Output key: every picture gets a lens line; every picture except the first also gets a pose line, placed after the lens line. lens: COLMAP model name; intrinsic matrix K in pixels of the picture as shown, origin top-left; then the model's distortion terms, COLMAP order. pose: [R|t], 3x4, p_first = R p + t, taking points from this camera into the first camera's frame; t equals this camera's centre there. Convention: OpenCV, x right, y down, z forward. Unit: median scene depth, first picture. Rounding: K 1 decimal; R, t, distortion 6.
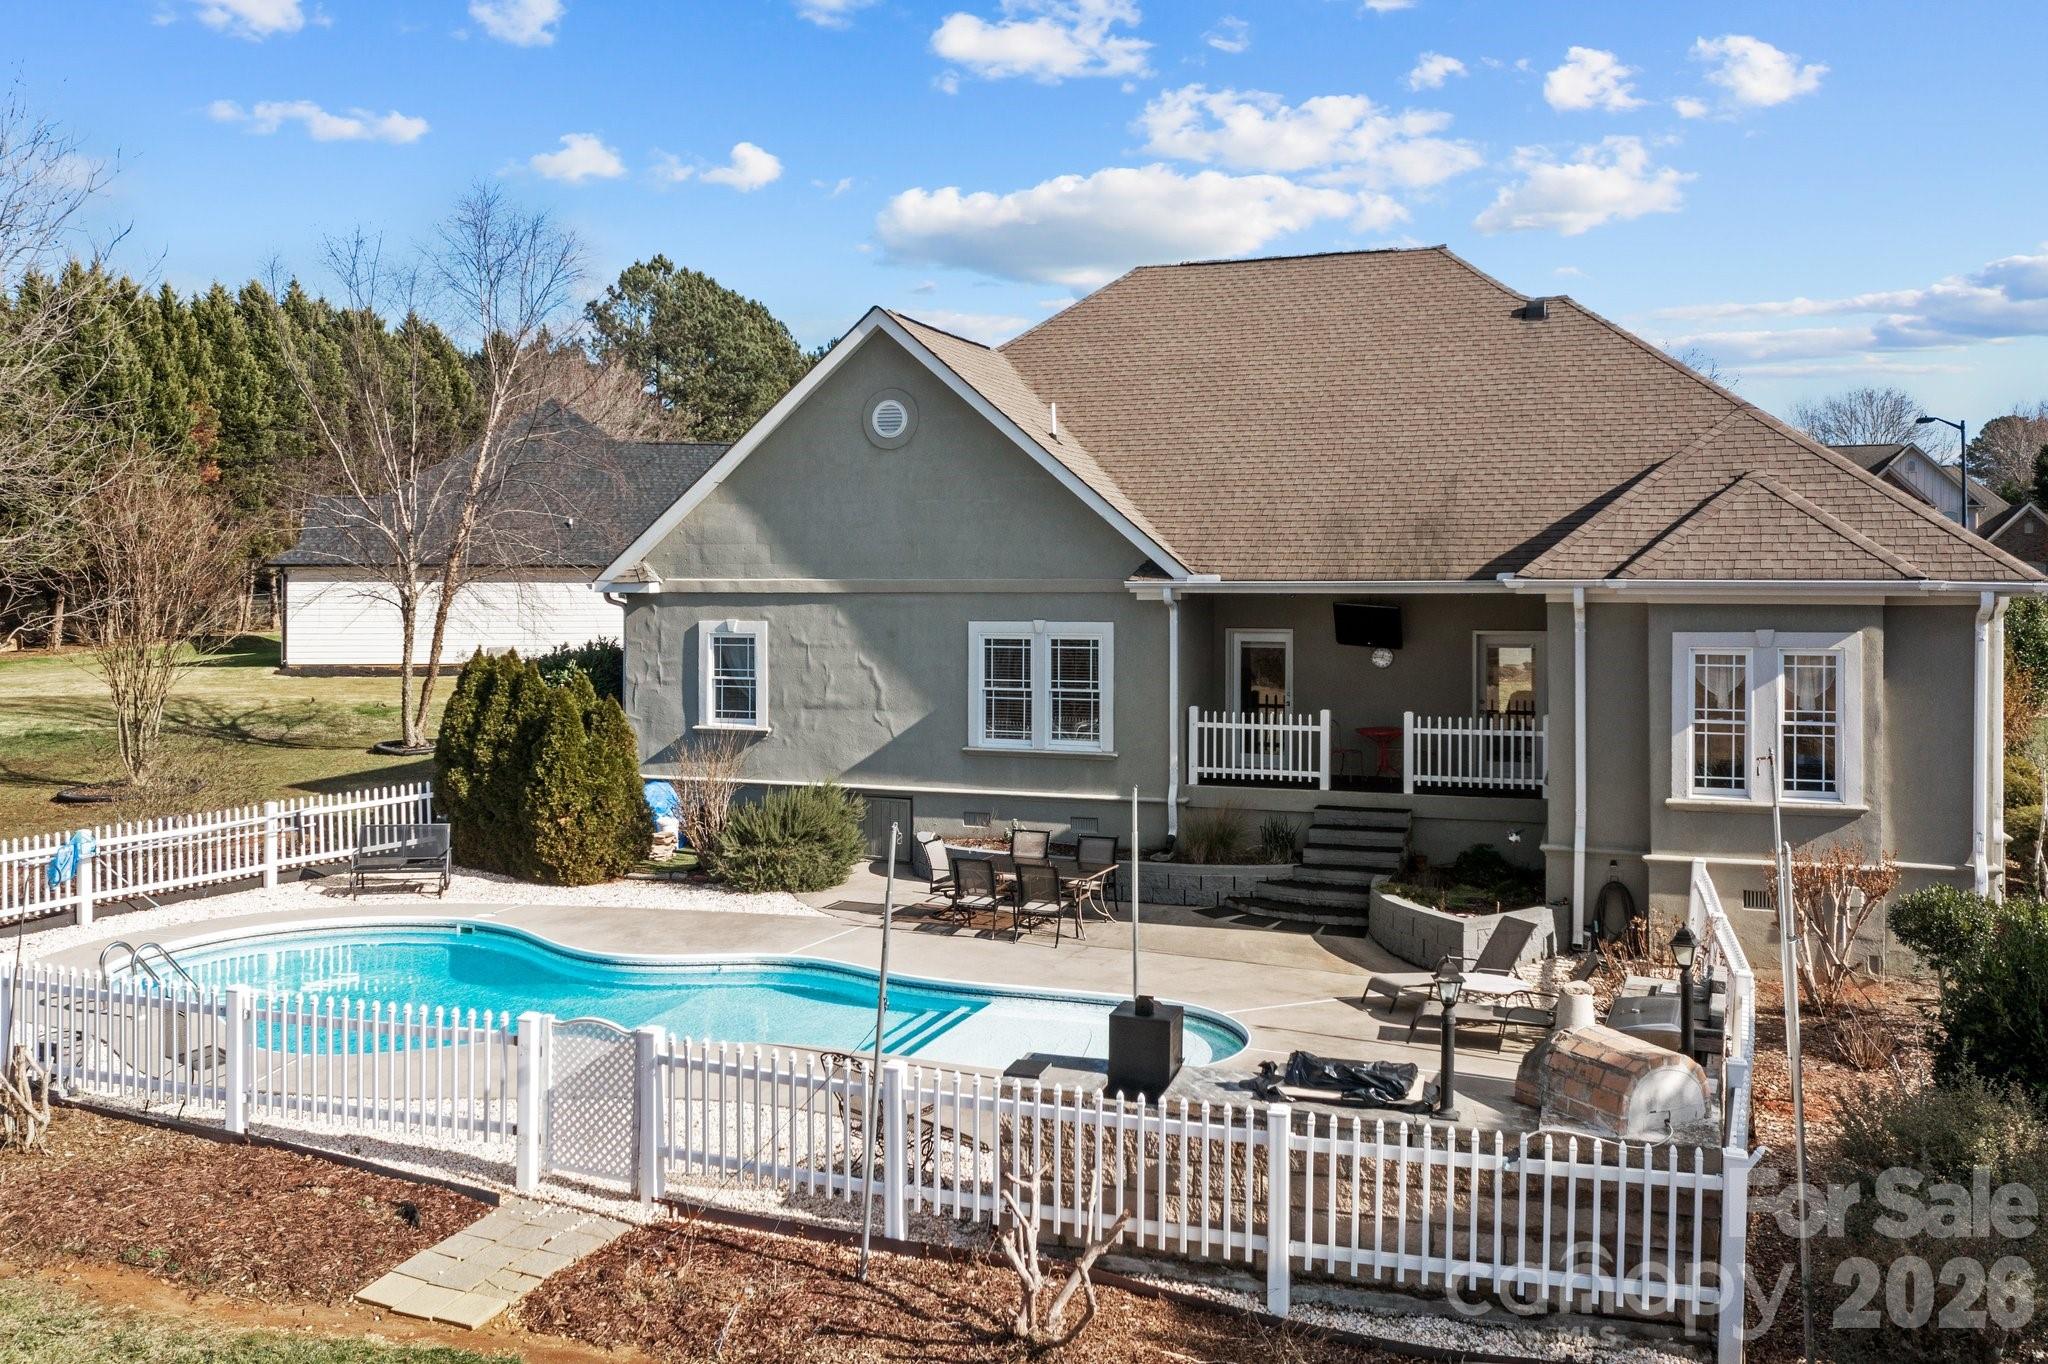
lens RADIAL K [[1649.8, 0, 1018.4], [0, 1649.8, 586.4], [0, 0, 1]] dist [-0.001546, 0.002296]
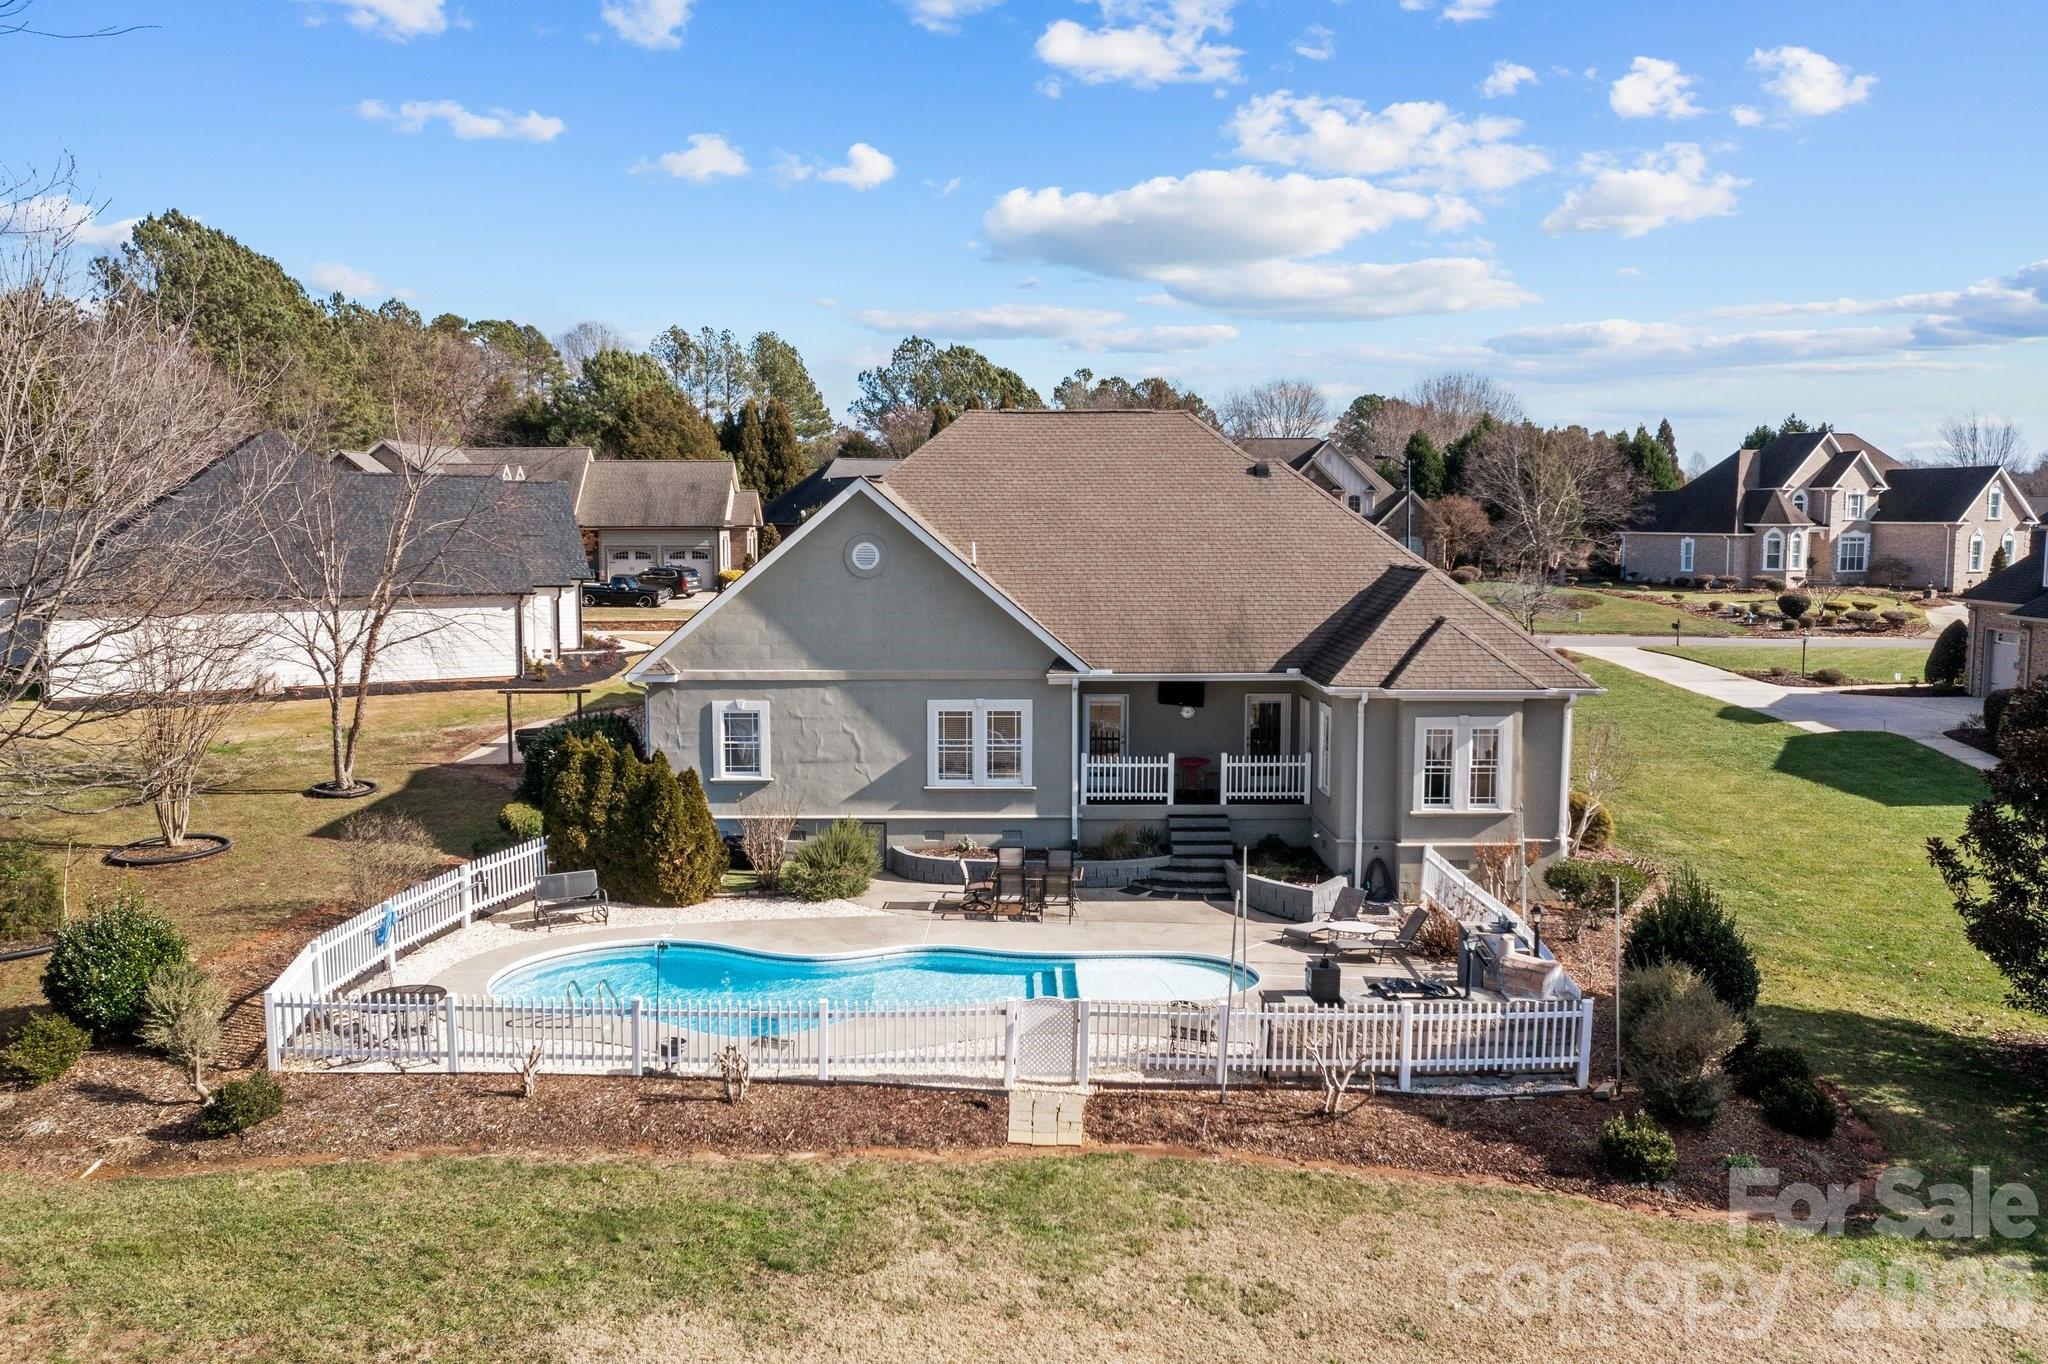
lens RADIAL K [[1629.6, 0, 1024.0], [0, 1629.6, 682.0], [0, 0, 1]] dist [0.000042, -0.004440]
pose [[0.936298, -0.037521, 0.349197, -0.485240], [-0.000328, 0.994183, 0.107704, -0.159601], [-0.351207, -0.100958, 0.930839, -0.374294]]
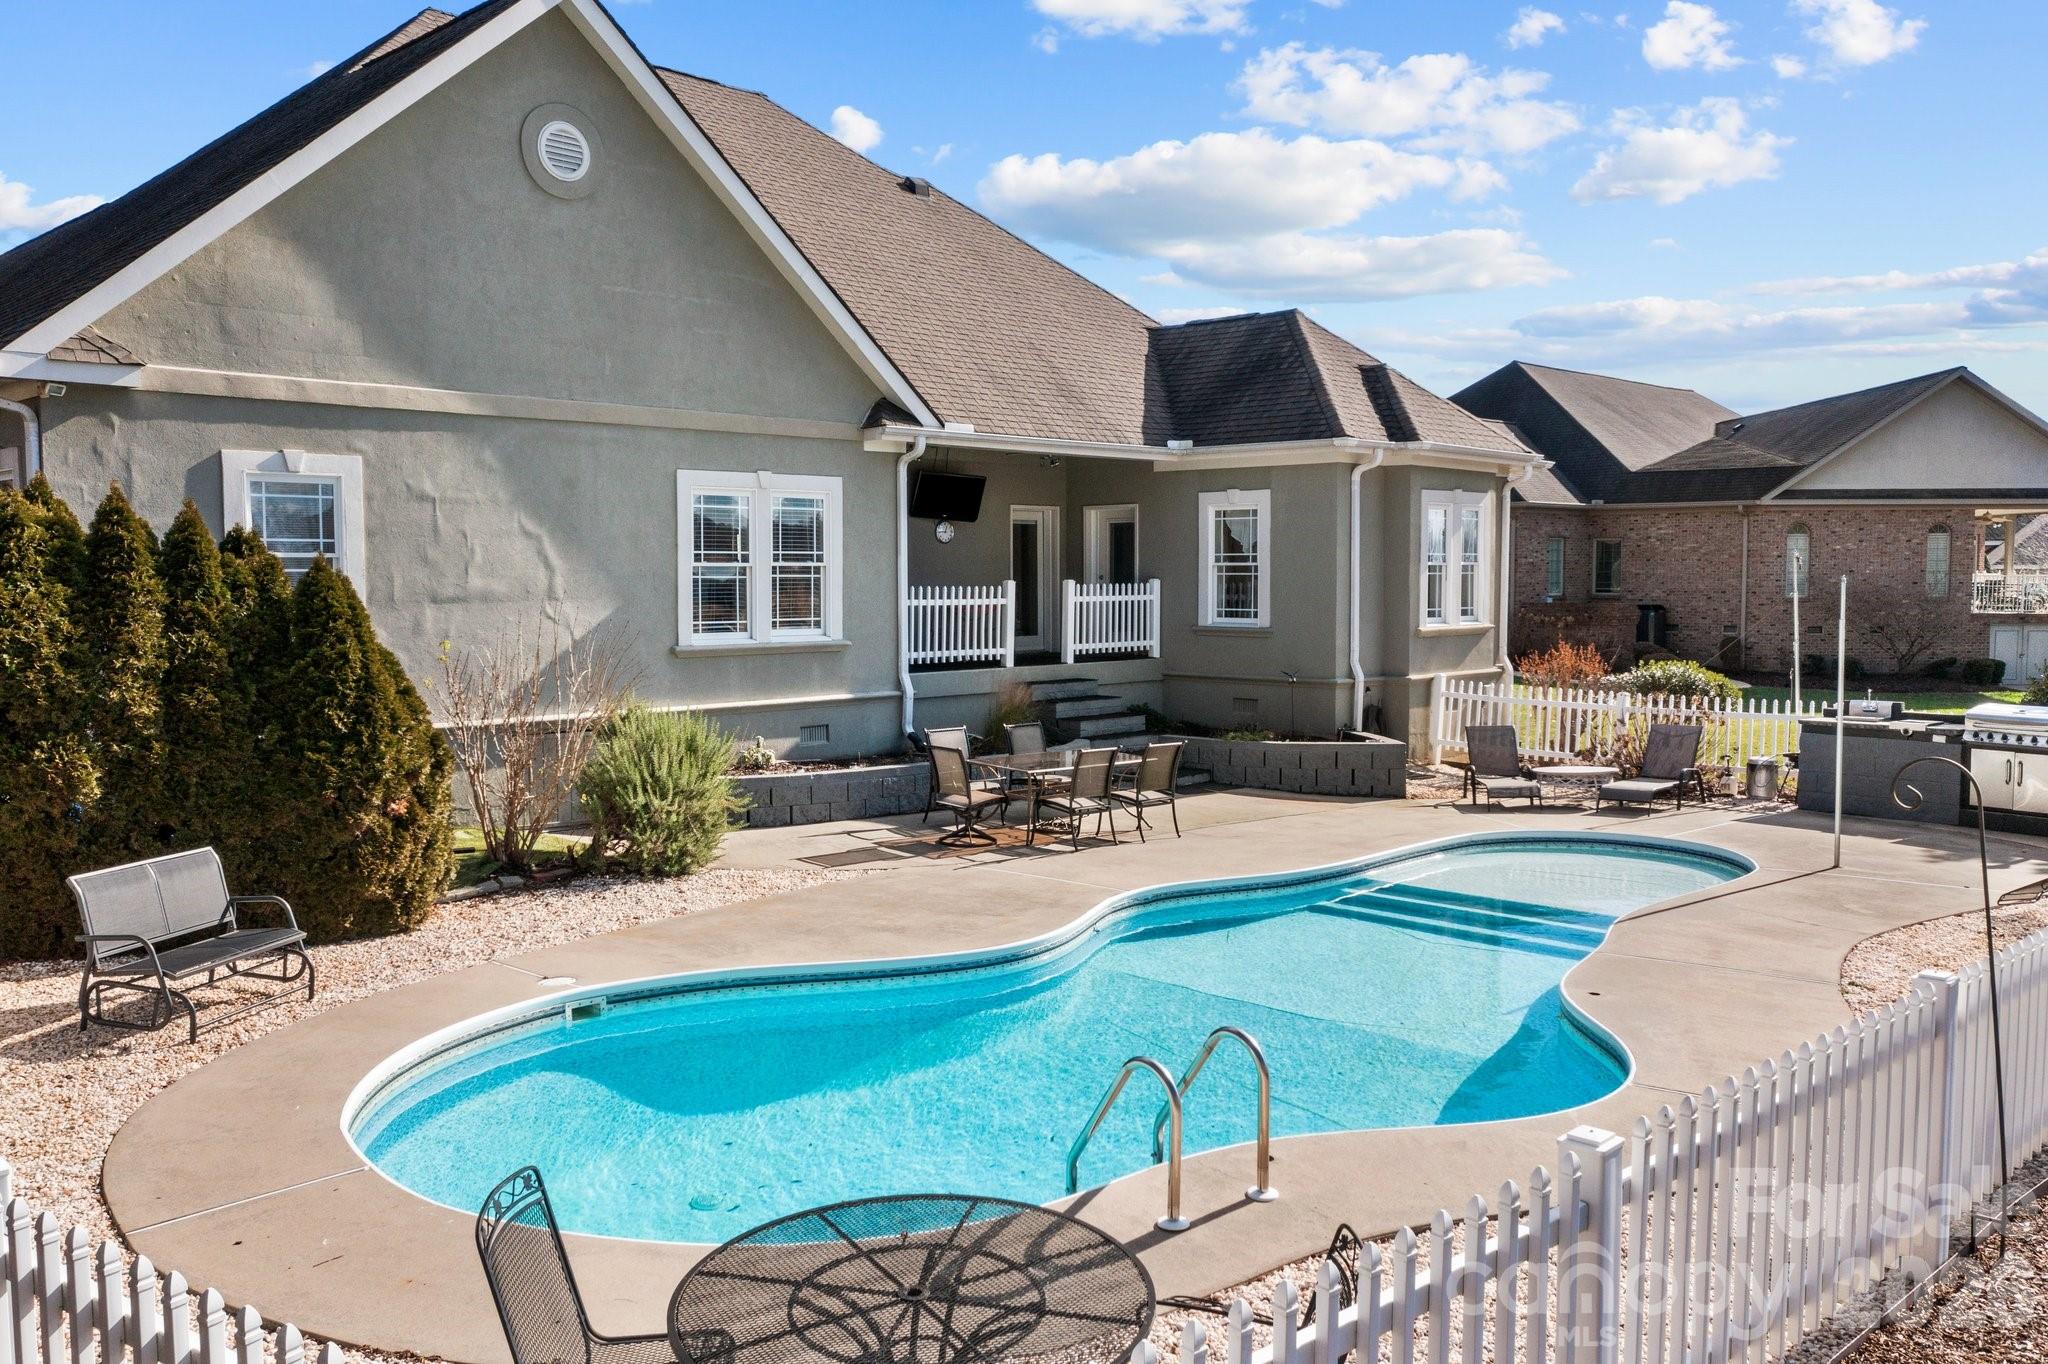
lens RADIAL K [[1629.6, 0, 1024.0], [0, 1629.6, 682.0], [0, 0, 1]] dist [0.000042, -0.004440]
pose [[0.417240, -0.064079, 0.906534, -0.663058], [-0.000694, 0.997488, 0.070828, 0.068166], [-0.908796, -0.030181, 0.416148, 0.623715]]
